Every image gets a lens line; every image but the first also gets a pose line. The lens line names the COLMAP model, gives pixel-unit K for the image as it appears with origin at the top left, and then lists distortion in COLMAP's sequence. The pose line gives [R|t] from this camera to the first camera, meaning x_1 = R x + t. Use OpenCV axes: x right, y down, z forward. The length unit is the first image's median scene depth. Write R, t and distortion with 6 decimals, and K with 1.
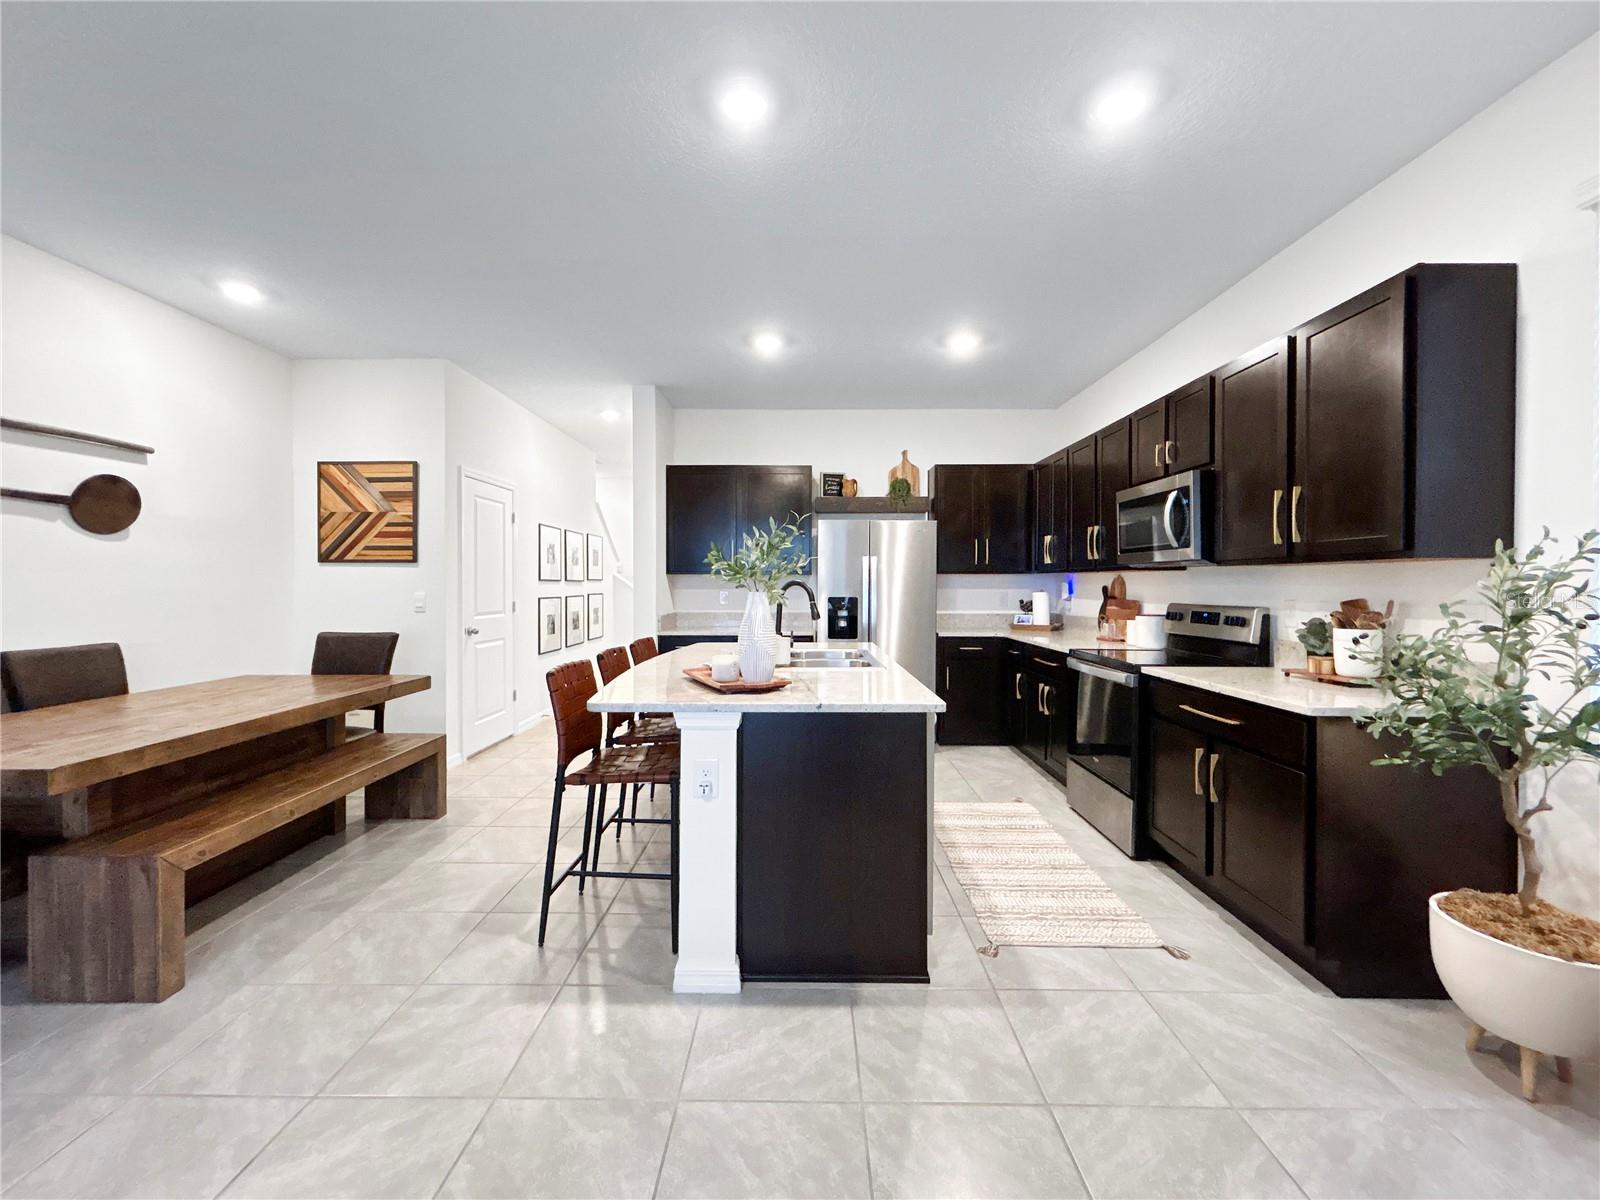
lens RADIAL K [[656.8, 0, 795.9], [0, 656.8, 587.6], [0, 0, 1]] dist [0.001441, 0.000375]
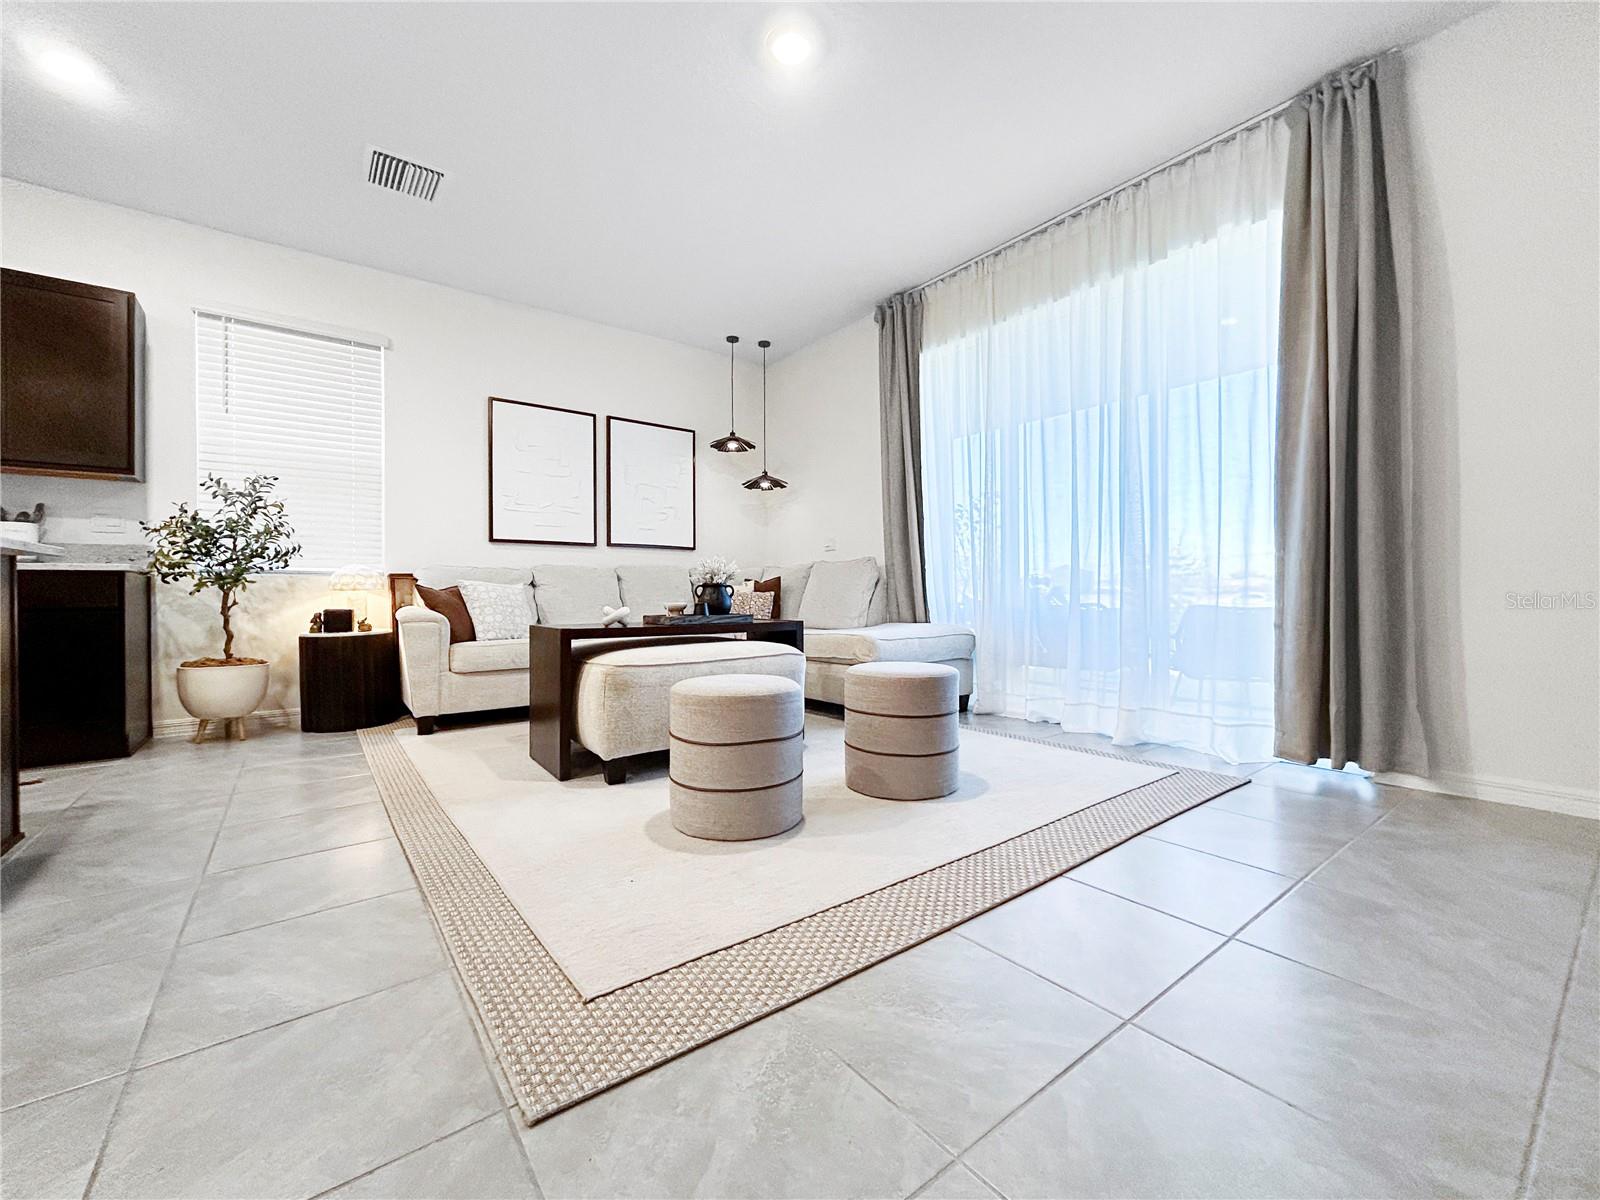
lens RADIAL K [[658.3, 0, 794.6], [0, 658.3, 590.8], [0, 0, 1]] dist [0.000081, 0.000233]
pose [[-0.613073, 0.006195, 0.790002, -0.723778], [0.010540, 0.999944, 0.000338, 0.140162], [-0.789956, 0.008534, -0.613104, 0.395637]]
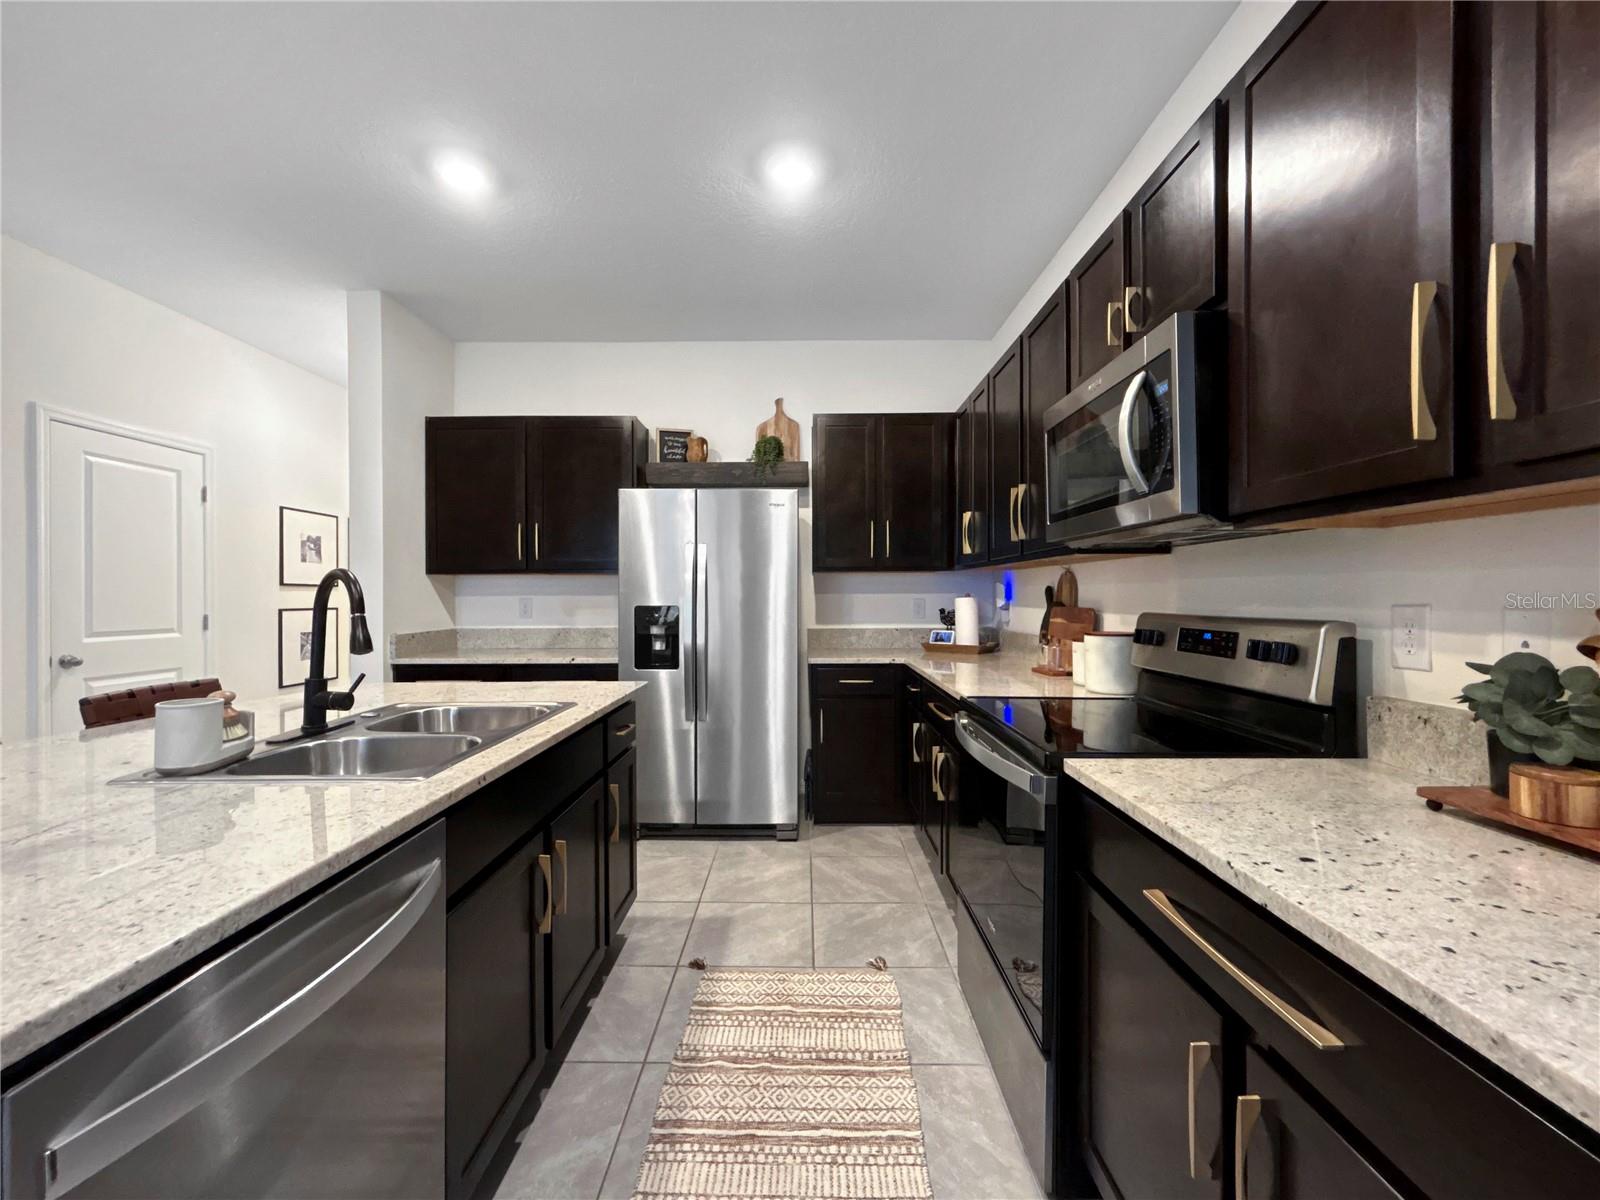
lens RADIAL K [[651.3, 0, 797.8], [0, 651.3, 596.2], [0, 0, 1]] dist [-0.001434, 0.000019]
pose [[0.999983, -0.004955, 0.003113, 0.284599], [0.004966, 0.999981, -0.003625, 0.010713], [-0.003095, 0.003640, 0.999989, 0.464052]]
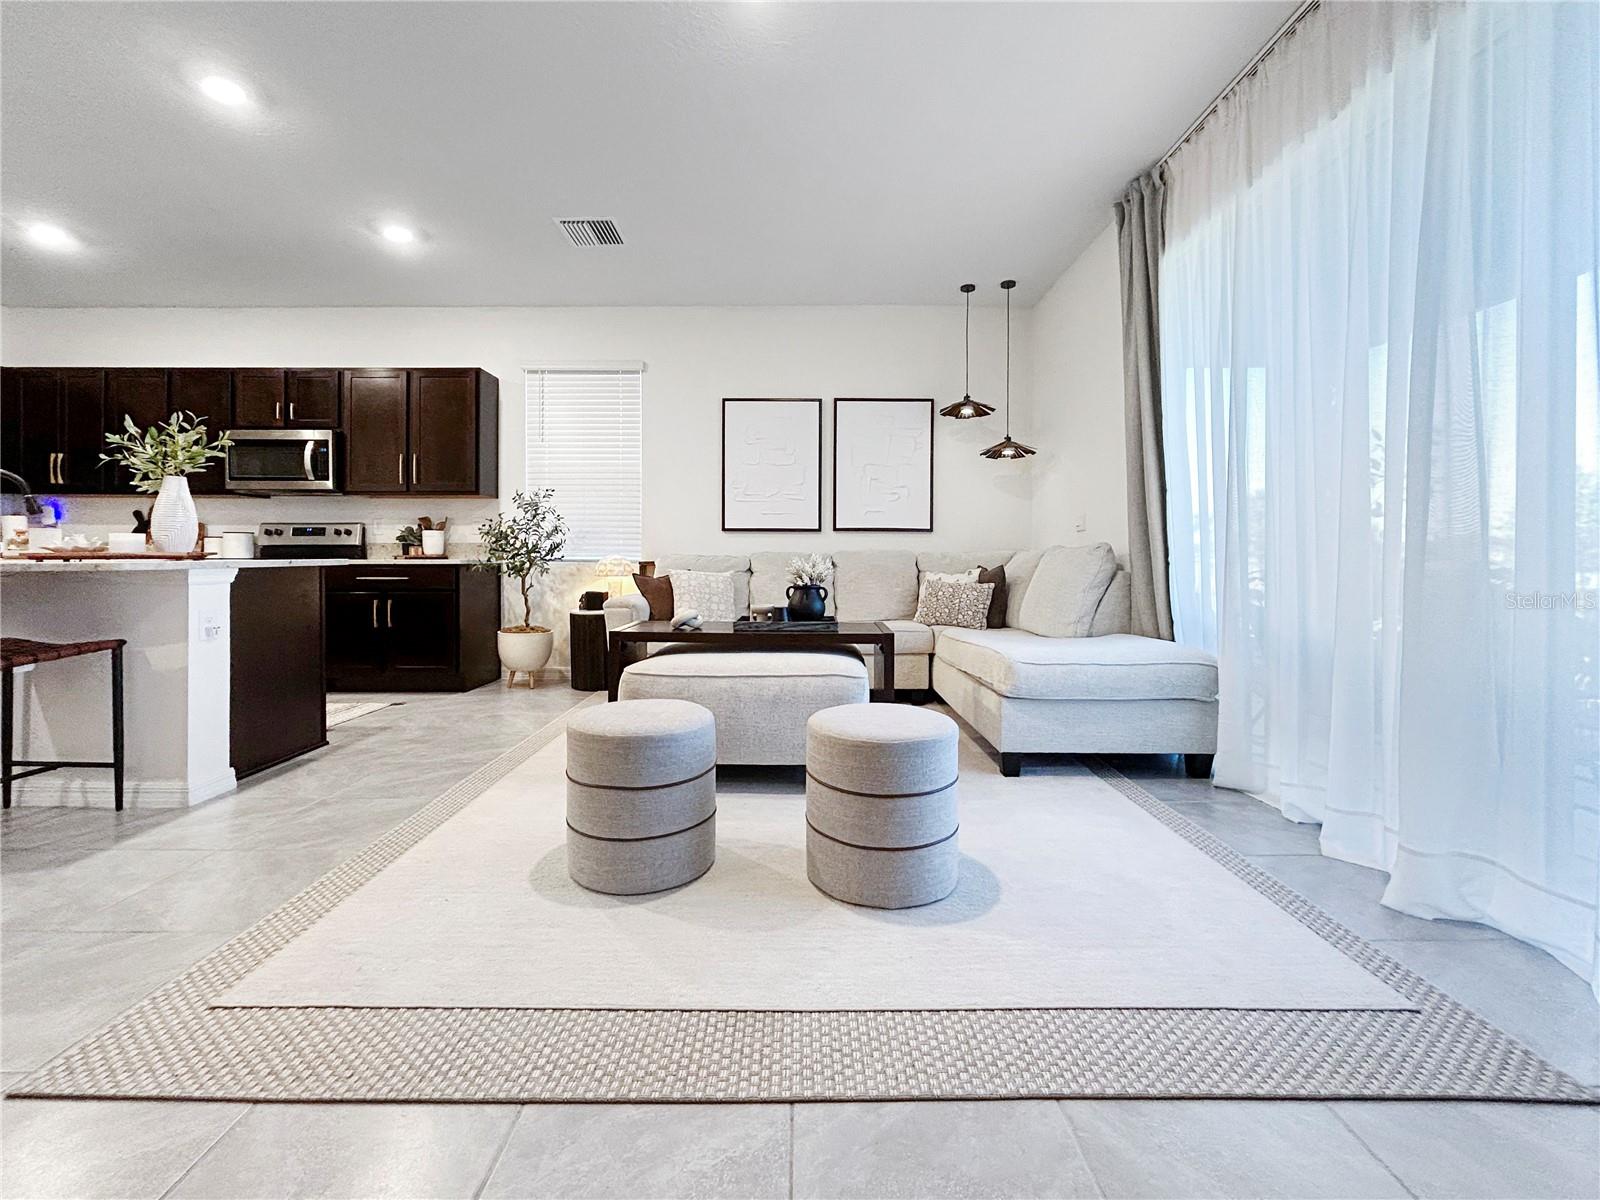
lens RADIAL K [[669.4, 0, 794.6], [0, 669.4, 559.6], [0, 0, 1]] dist [-0.000511, 0.000681]
pose [[-0.006466, -0.006811, 0.999956, -0.774404], [0.003924, 0.999969, 0.006837, 0.092759], [-0.999971, 0.003968, -0.006439, -0.045807]]
